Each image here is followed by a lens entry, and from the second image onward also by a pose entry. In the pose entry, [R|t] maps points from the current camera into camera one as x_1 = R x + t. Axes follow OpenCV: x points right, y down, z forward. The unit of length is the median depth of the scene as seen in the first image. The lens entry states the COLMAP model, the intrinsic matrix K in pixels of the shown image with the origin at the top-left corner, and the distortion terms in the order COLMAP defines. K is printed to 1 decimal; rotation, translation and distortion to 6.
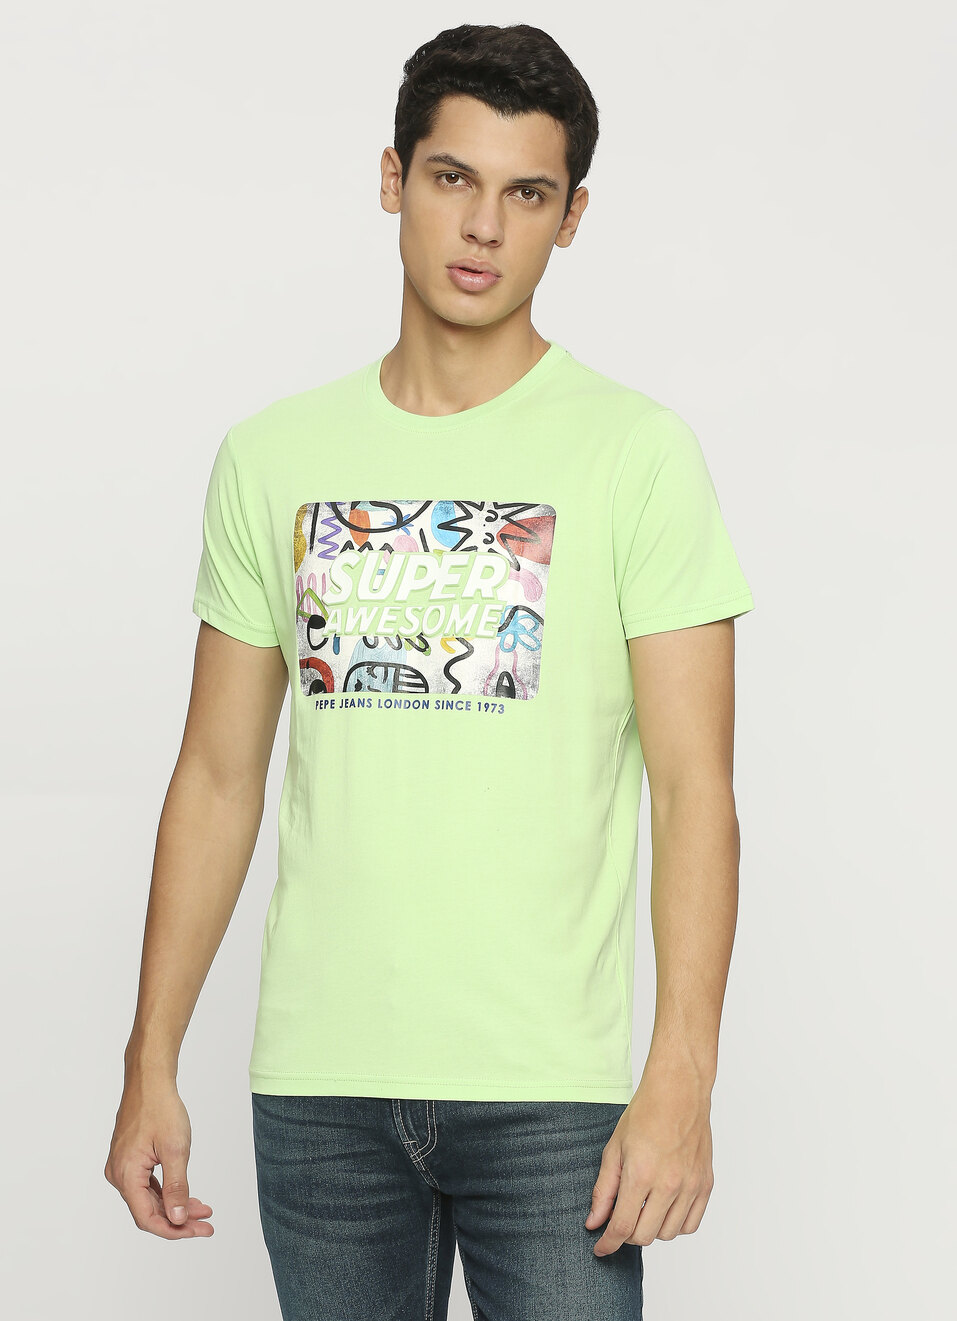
lens RADIAL K [[3851.7, 0, 479.3], [0, 3851.7, 504.0], [0, 0, 1]] dist [1.502889, -35.649548]
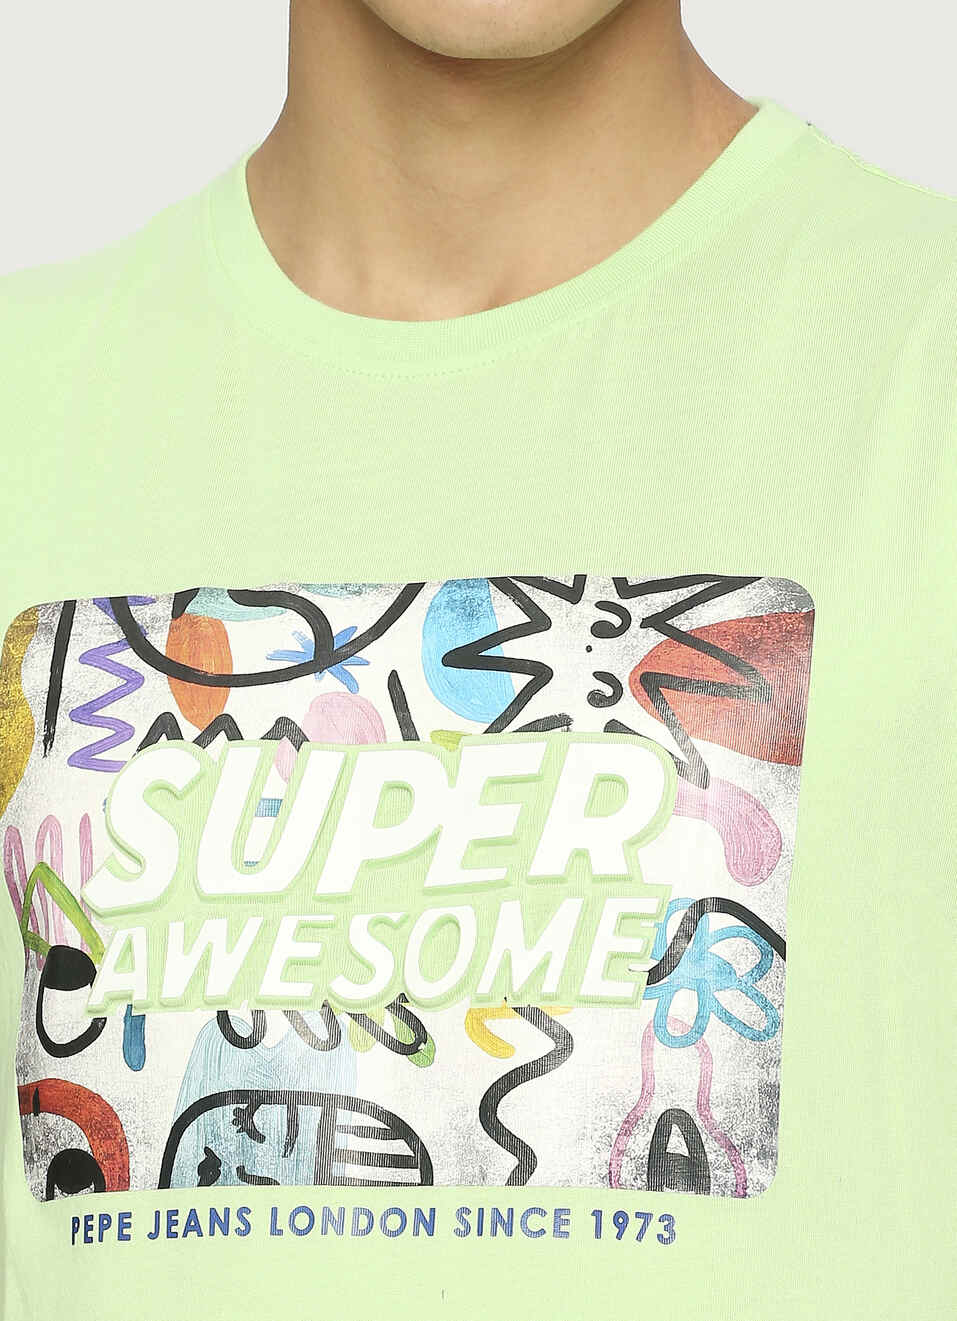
lens RADIAL K [[4600.4, 0, 478.5], [0, 4600.4, 660.5], [0, 0, 1]] dist [-0.129750, -1.764989]
pose [[0.999335, -0.031114, 0.019001, -0.015053], [0.031604, 0.999161, -0.026057, 0.016079], [-0.018174, 0.026641, 0.999480, 0.622980]]
